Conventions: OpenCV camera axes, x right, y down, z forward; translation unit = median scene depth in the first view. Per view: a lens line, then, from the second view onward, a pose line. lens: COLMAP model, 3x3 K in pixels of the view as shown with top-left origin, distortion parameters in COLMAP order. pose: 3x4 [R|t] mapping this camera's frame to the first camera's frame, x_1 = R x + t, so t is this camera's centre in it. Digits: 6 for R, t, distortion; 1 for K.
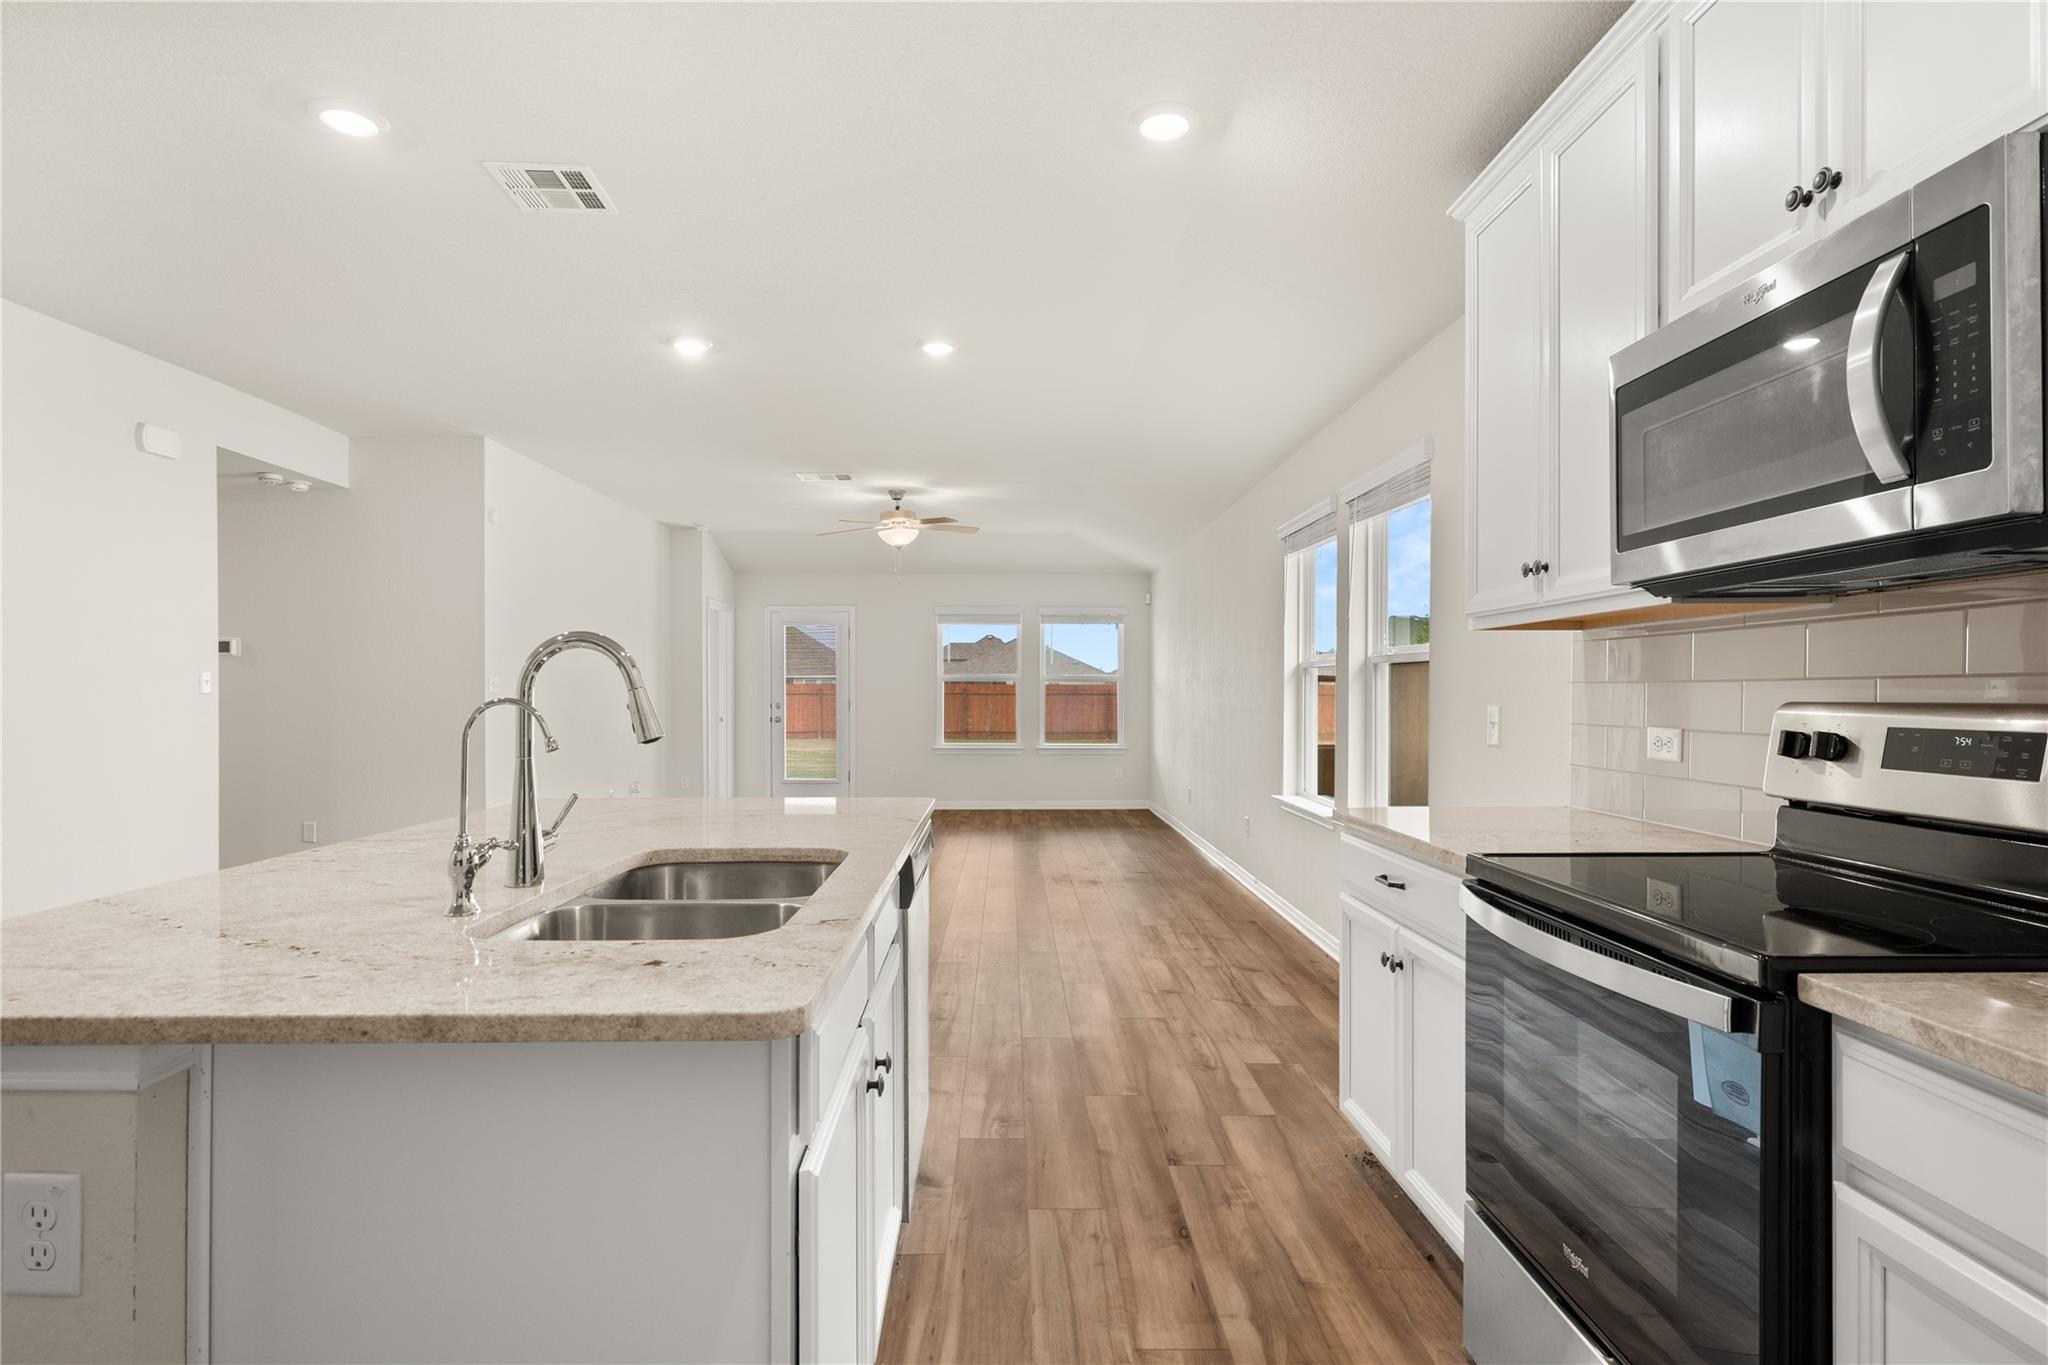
lens RADIAL K [[1054.4, 0, 1029.5], [0, 1054.4, 690.5], [0, 0, 1]] dist [-0.003589, 0.002268]
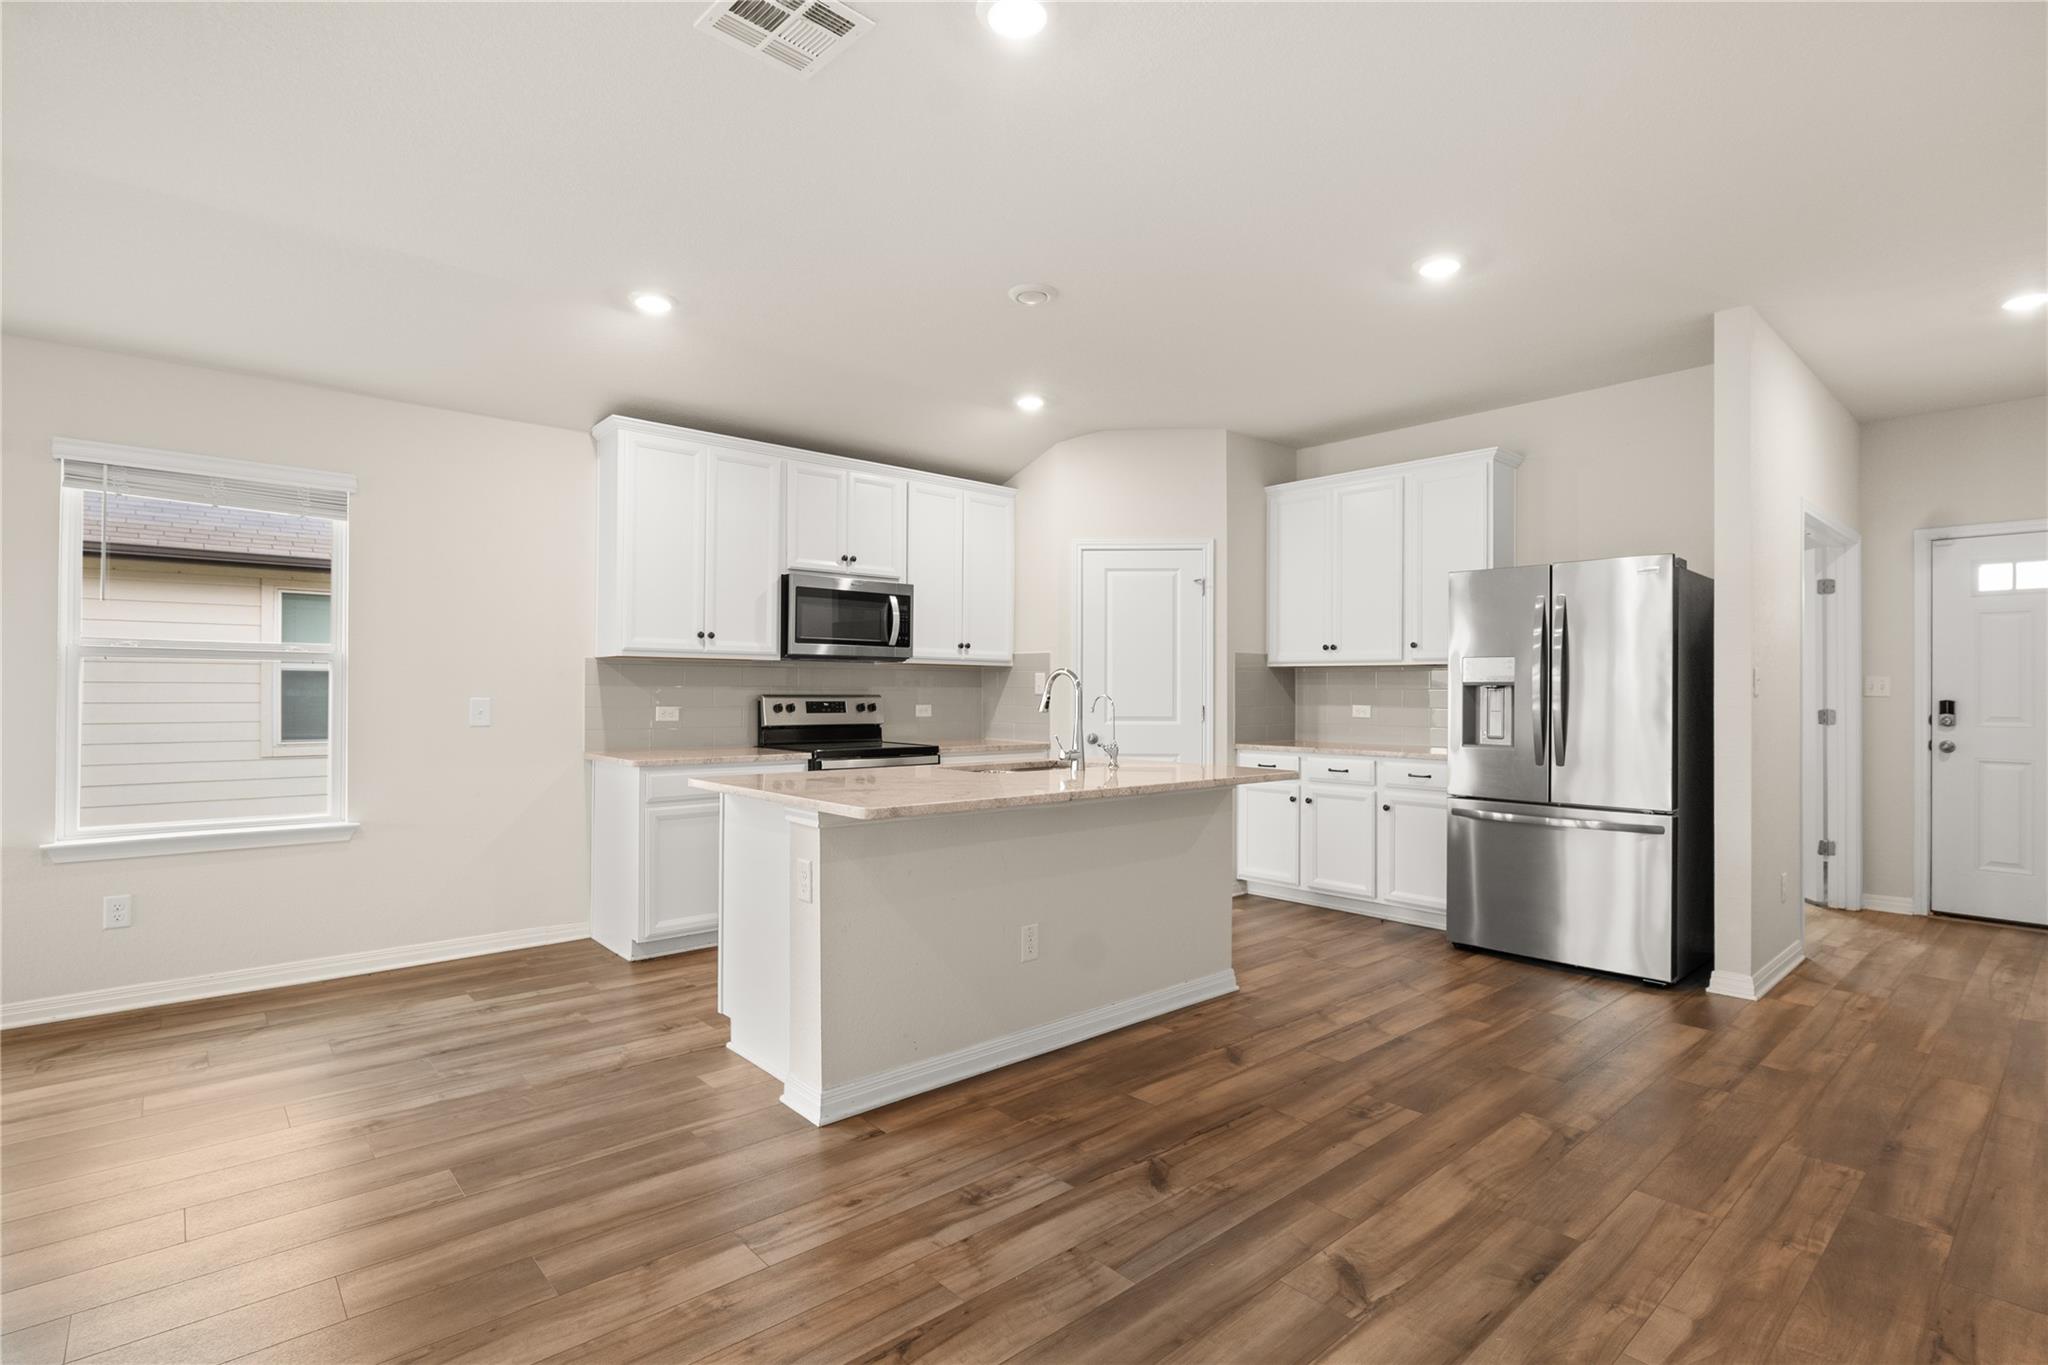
lens RADIAL K [[984.3, 0, 1023.8], [0, 984.3, 689.9], [0, 0, 1]] dist [-0.017411, 0.003731]
pose [[-0.651890, -0.005043, 0.758297, -0.488527], [-0.010142, 0.999946, -0.002068, -0.000911], [-0.758246, -0.009039, -0.651906, 0.590897]]
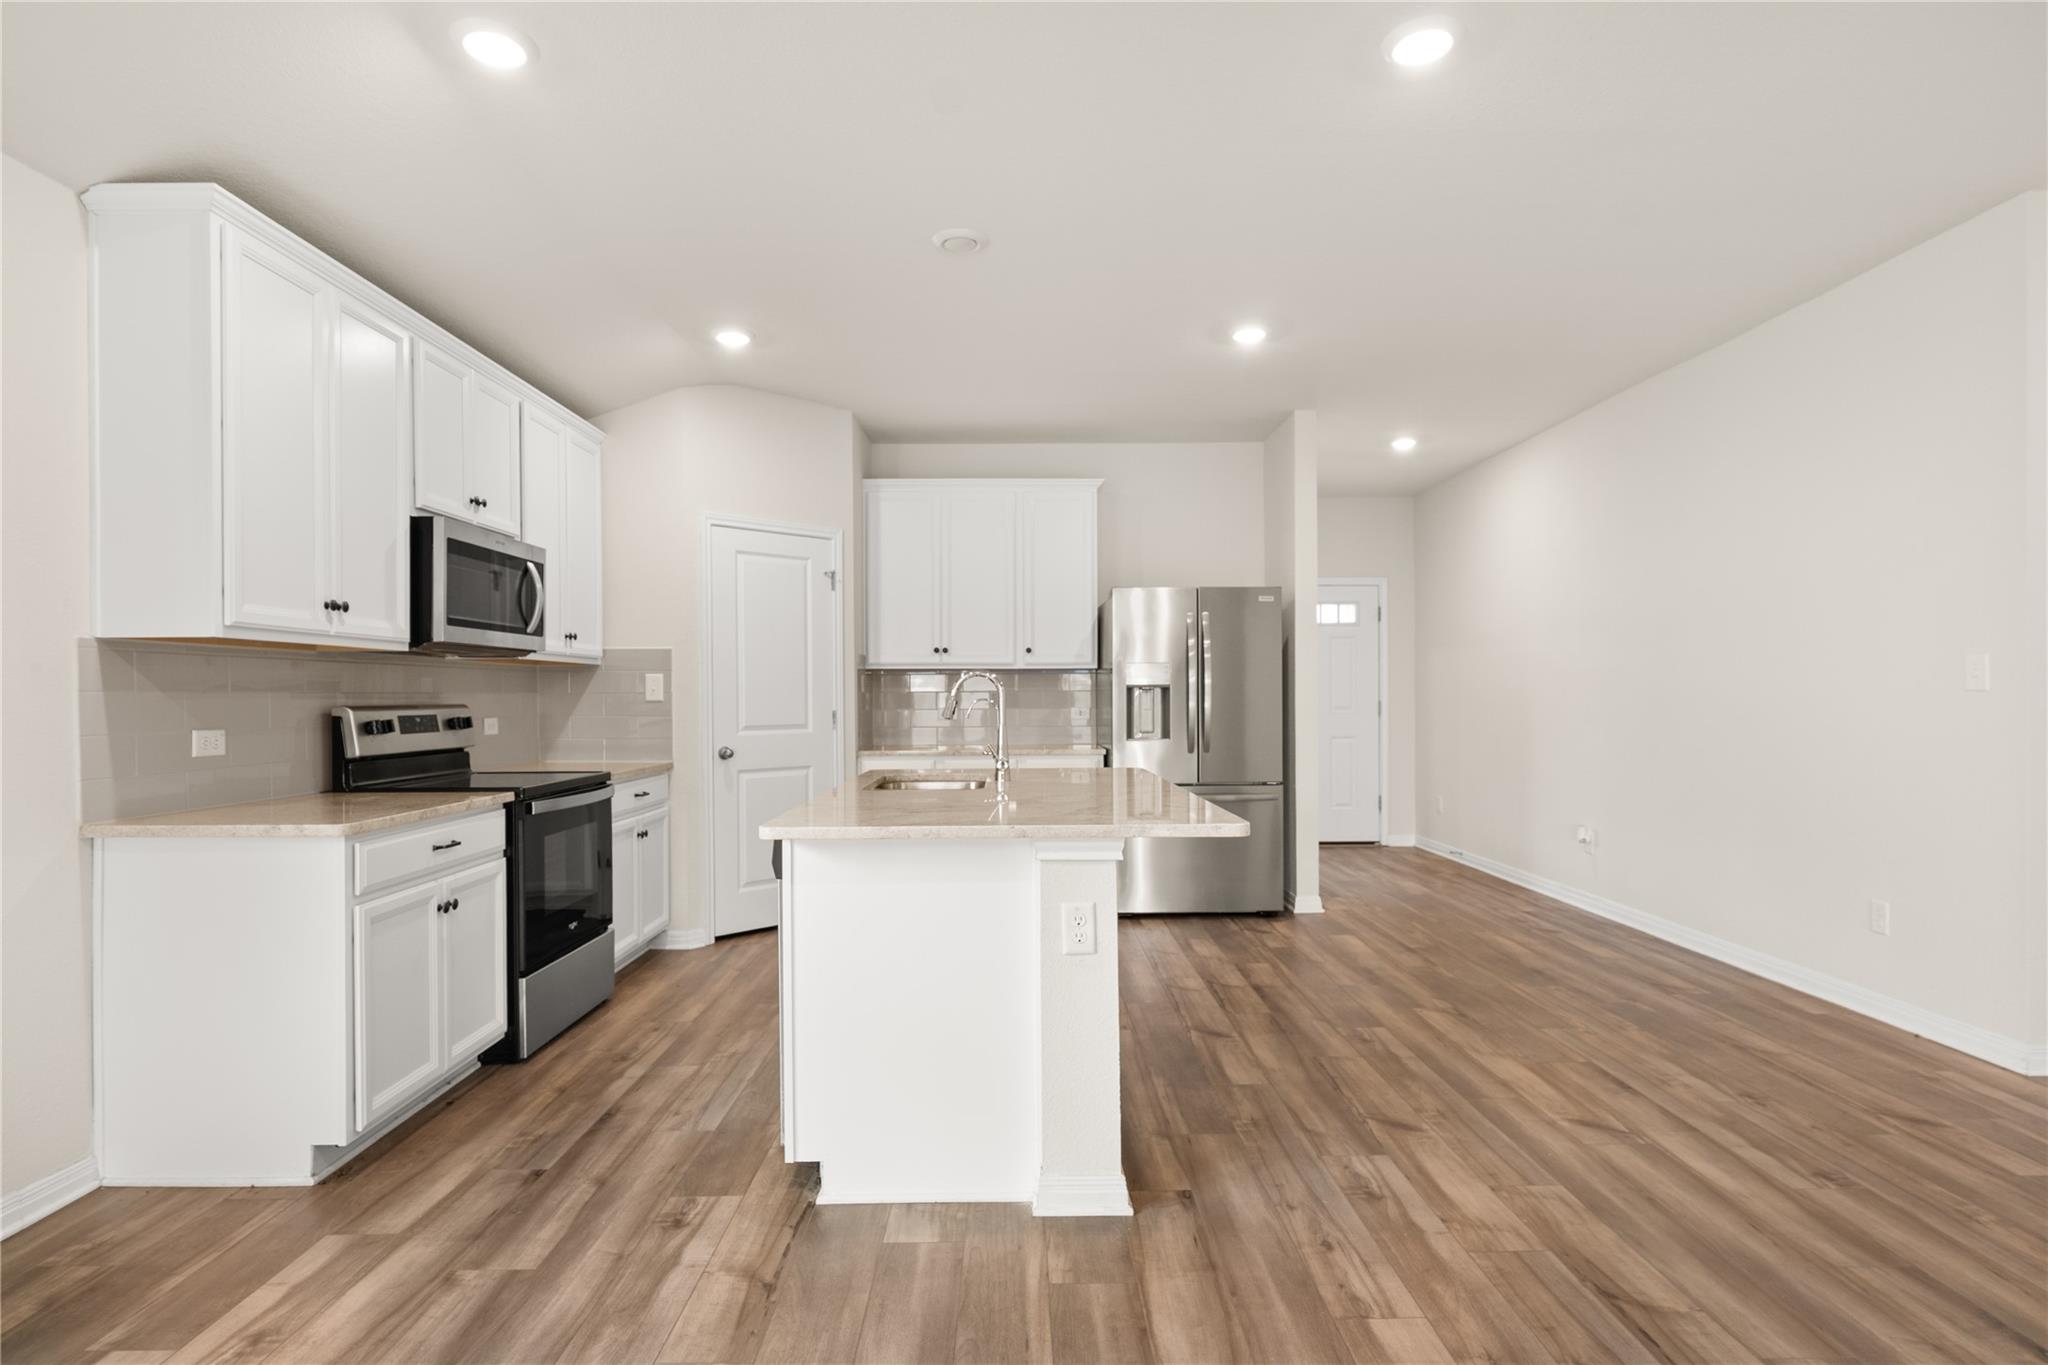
lens RADIAL K [[1054.4, 0, 1035.2], [0, 1054.4, 694.2], [0, 0, 1]] dist [-0.003589, 0.002268]
pose [[-0.999994, 0.003595, -0.000117, -0.123787], [0.003596, 0.999981, -0.005048, 0.001145], [0.000099, -0.005048, -0.999987, 0.741920]]
